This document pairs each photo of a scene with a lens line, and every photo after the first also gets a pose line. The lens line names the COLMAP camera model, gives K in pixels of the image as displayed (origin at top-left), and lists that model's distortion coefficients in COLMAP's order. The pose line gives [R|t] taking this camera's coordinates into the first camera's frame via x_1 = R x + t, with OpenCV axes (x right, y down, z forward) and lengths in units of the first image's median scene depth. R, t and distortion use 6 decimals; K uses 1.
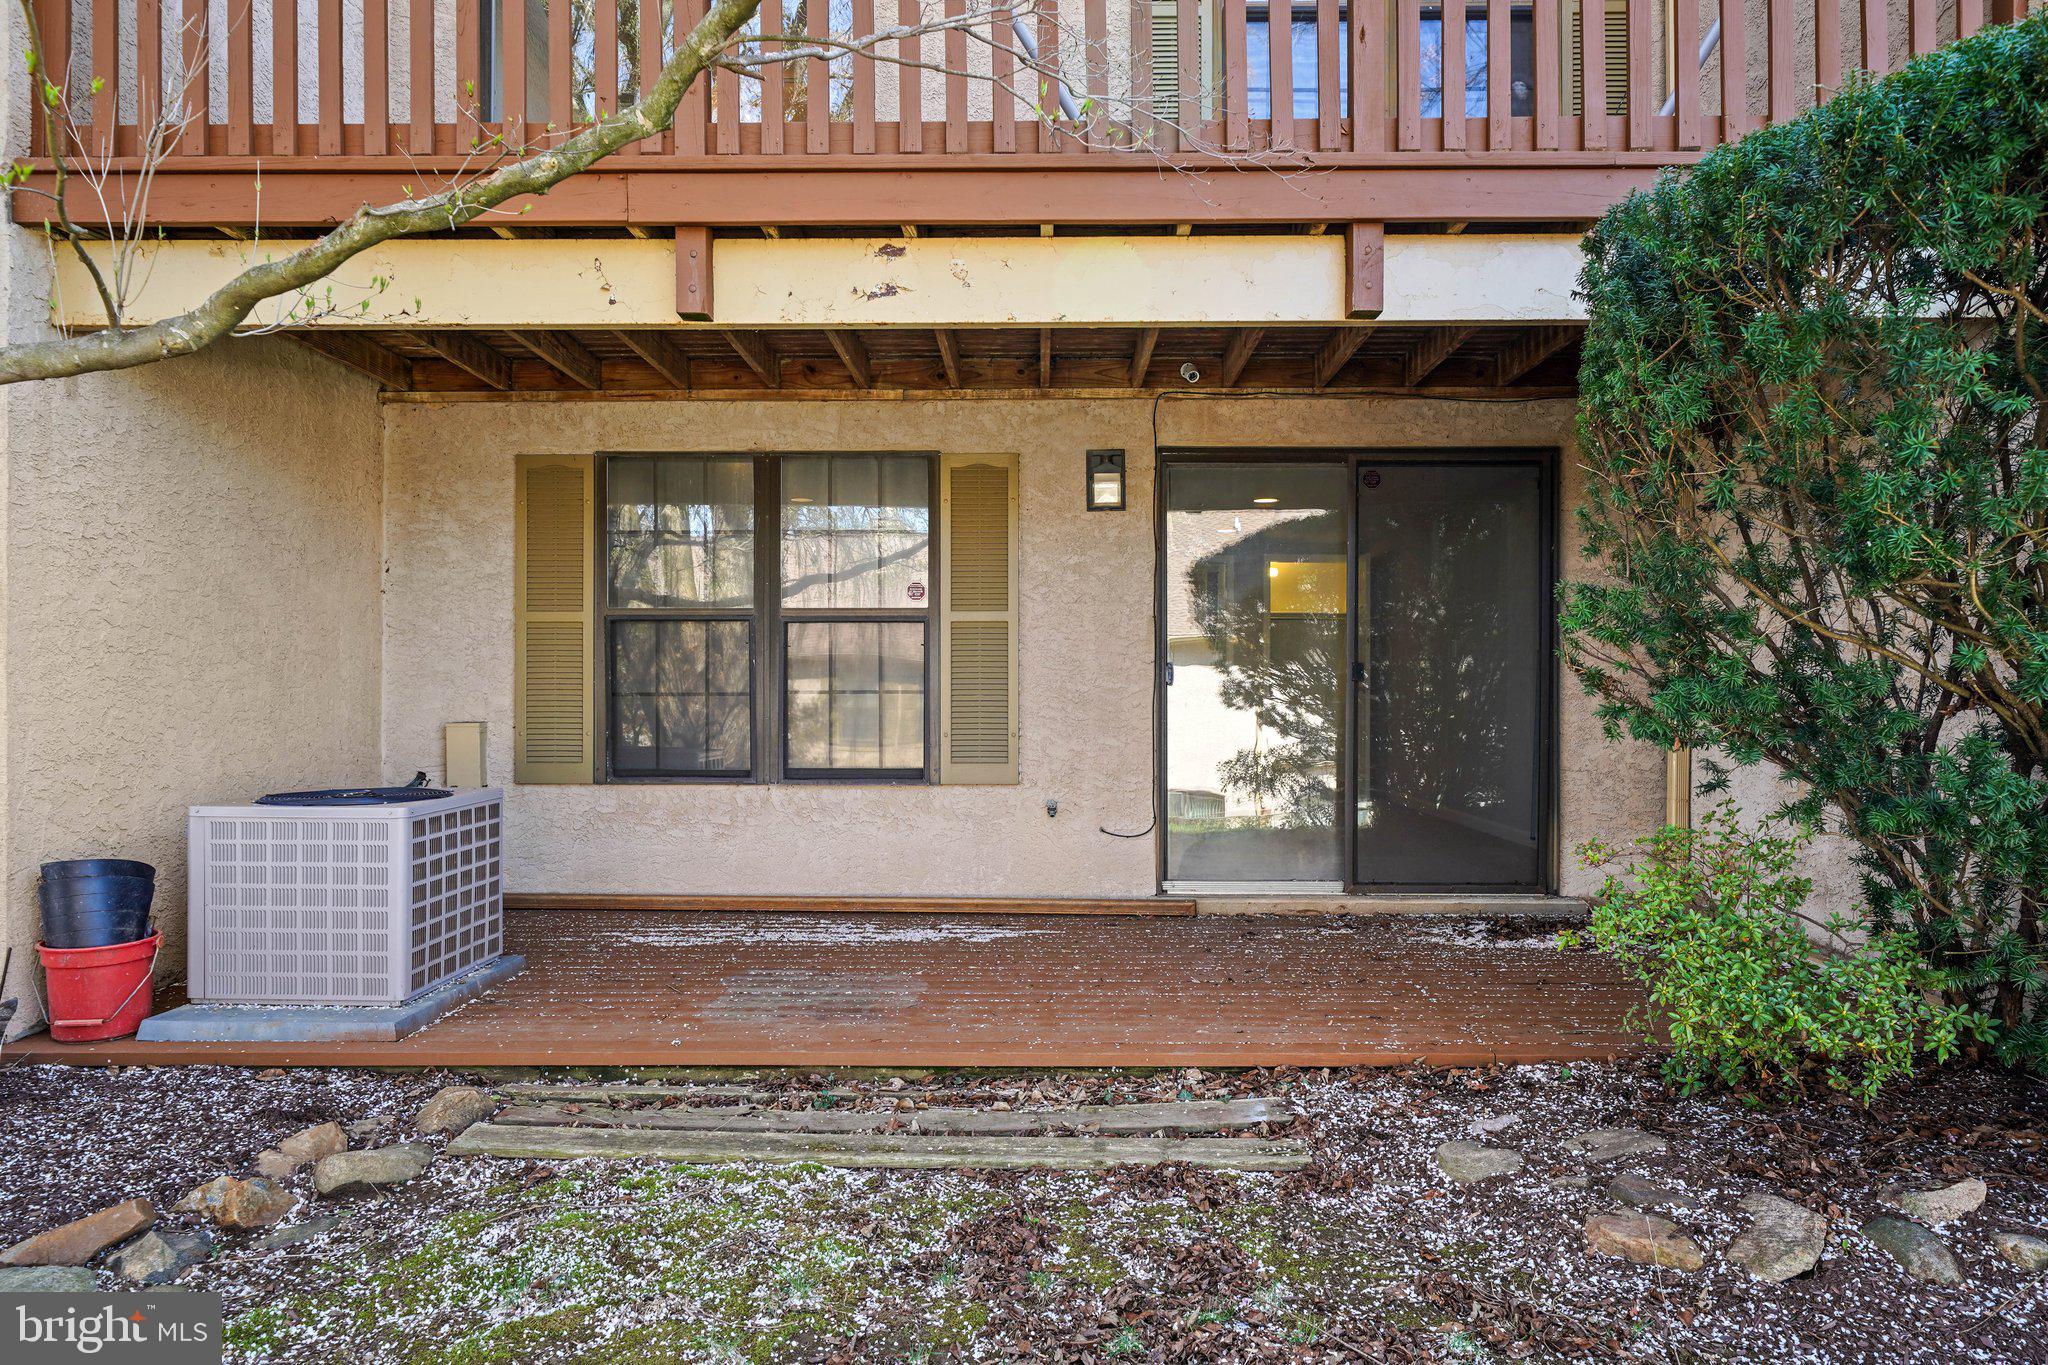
lens RADIAL K [[1295.1, 0, 1024.8], [0, 1295.1, 675.7], [0, 0, 1]] dist [-0.001541, 0.000537]
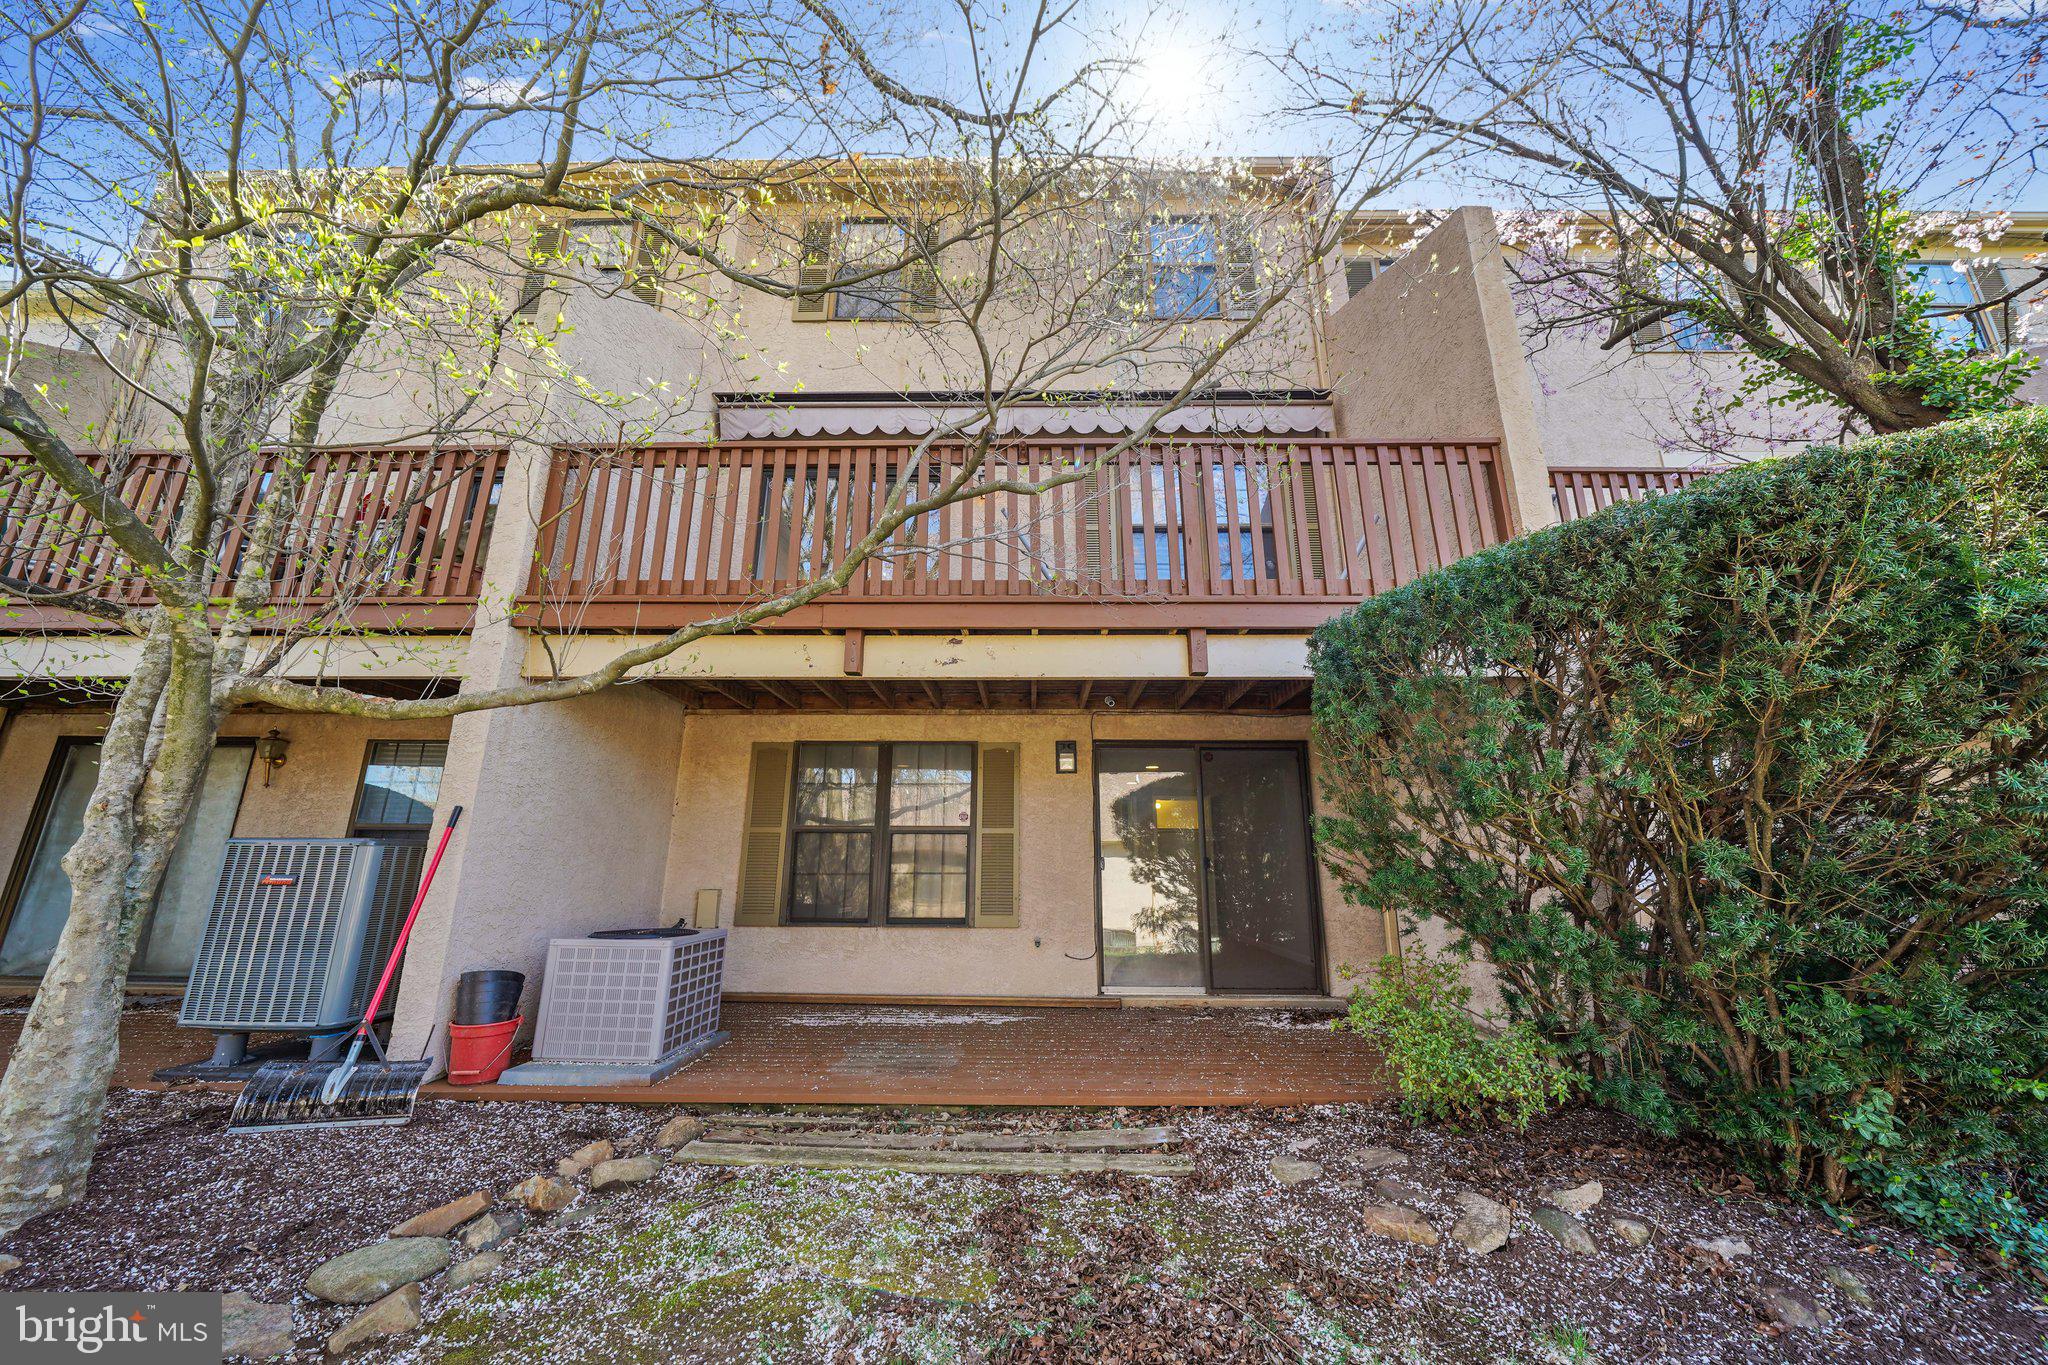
lens RADIAL K [[699.4, 0, 1023.0], [0, 699.4, 689.2], [0, 0, 1]] dist [-0.006783, -0.000228]
pose [[0.999991, 0.004259, 0.000006, -0.000465], [-0.004132, 0.970513, -0.241012, -0.004378], [-0.001032, 0.241010, 0.970522, -0.009711]]
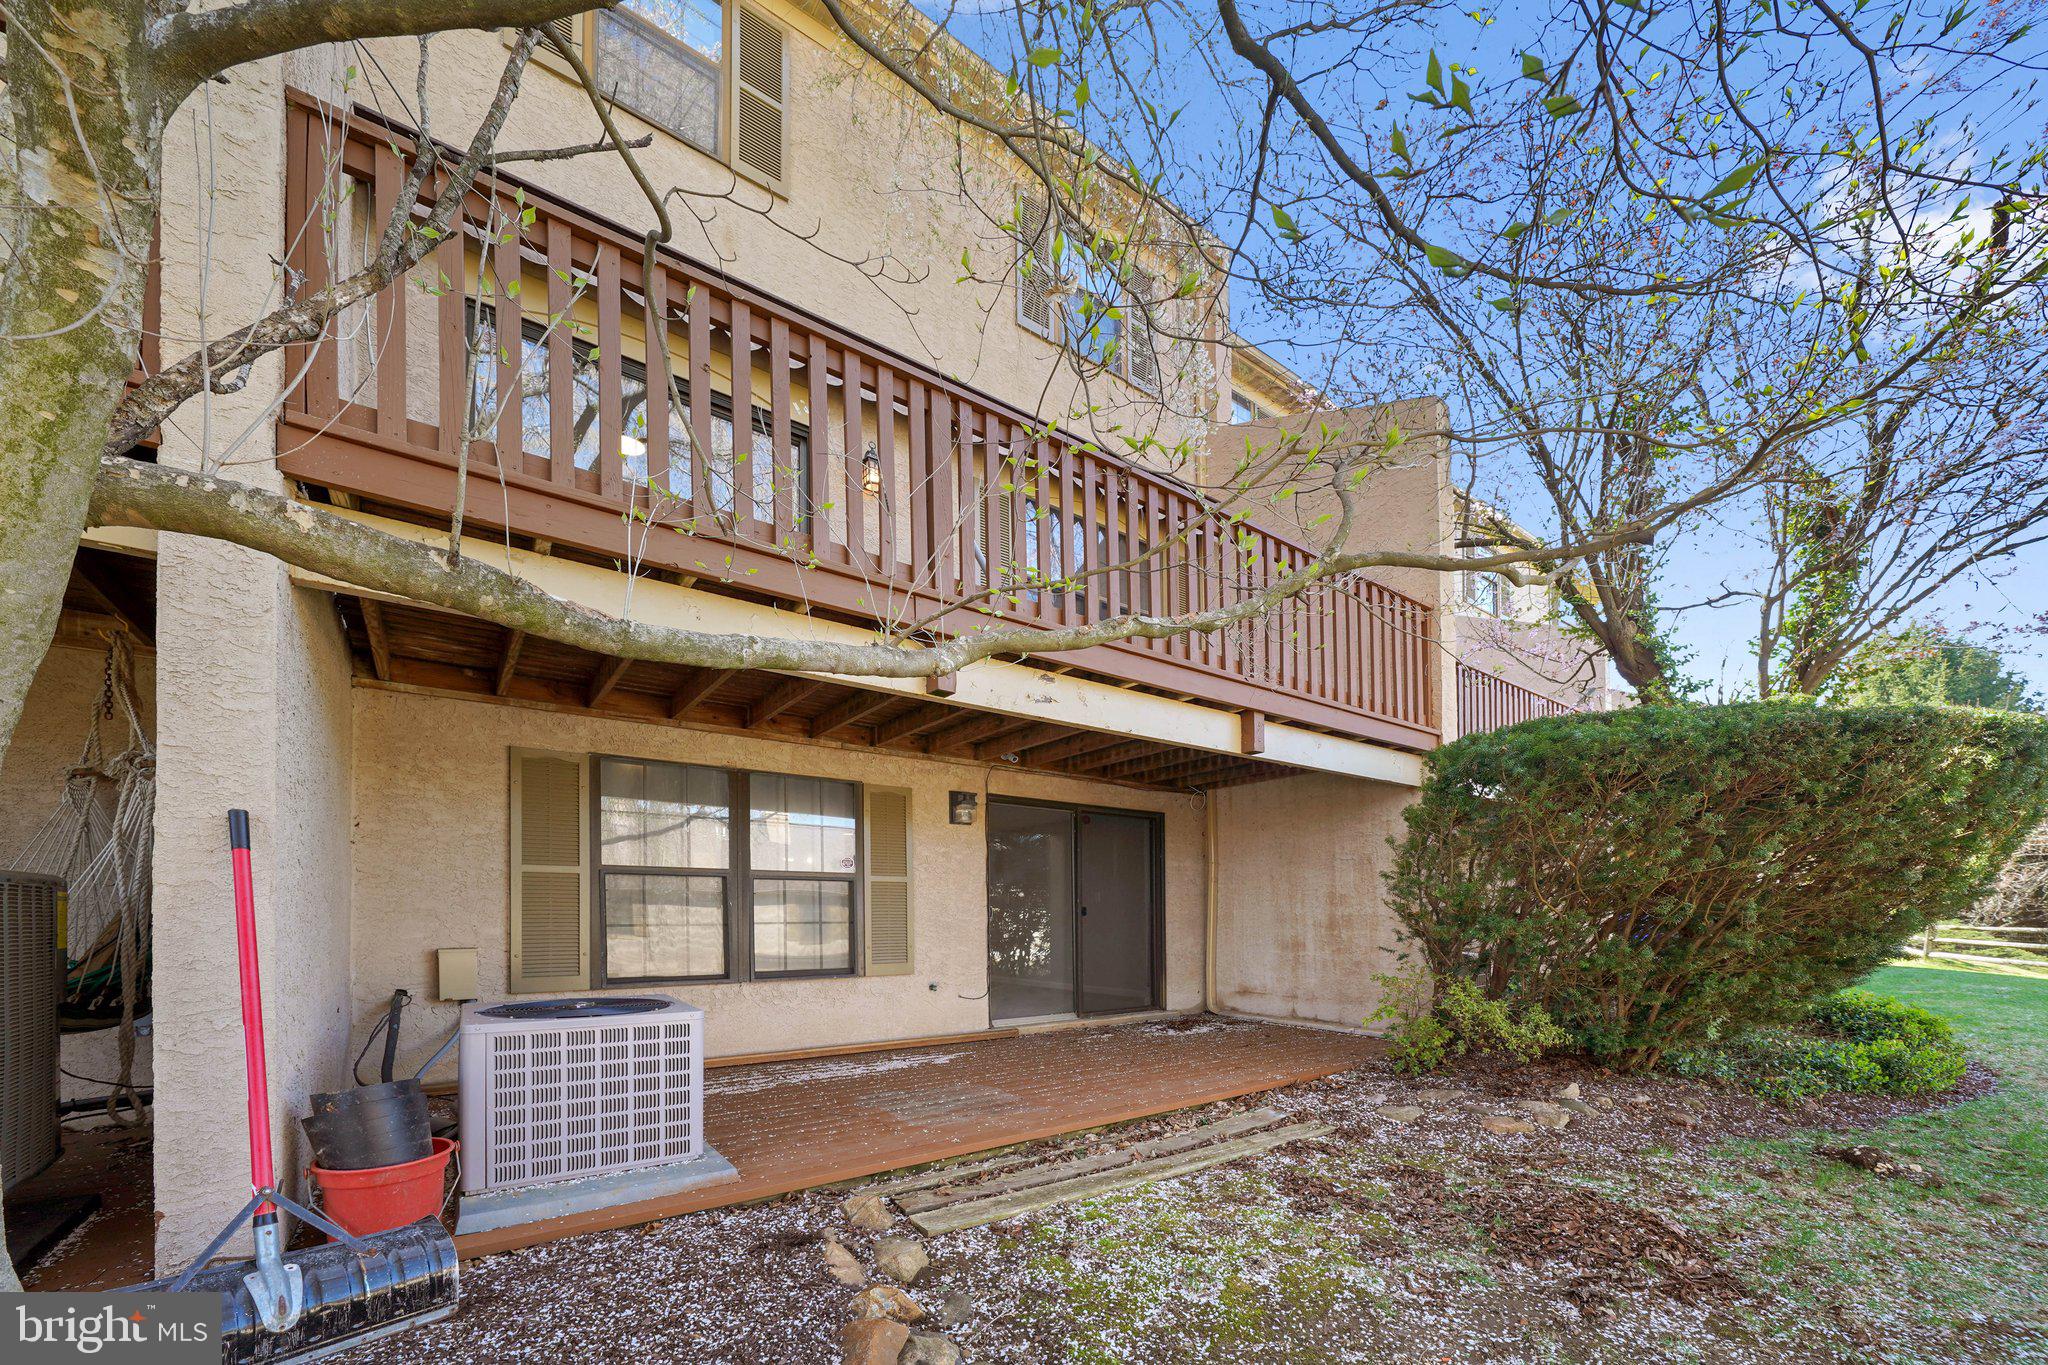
lens RADIAL K [[671.6, 0, 1027.8], [0, 671.6, 909.2], [0, 0, 1]] dist [-0.000555, -0.000048]
pose [[0.819169, 0.005102, 0.573530, -0.775917], [-0.002304, 0.999982, -0.005605, -0.001429], [-0.573548, 0.003270, 0.819165, 0.293332]]
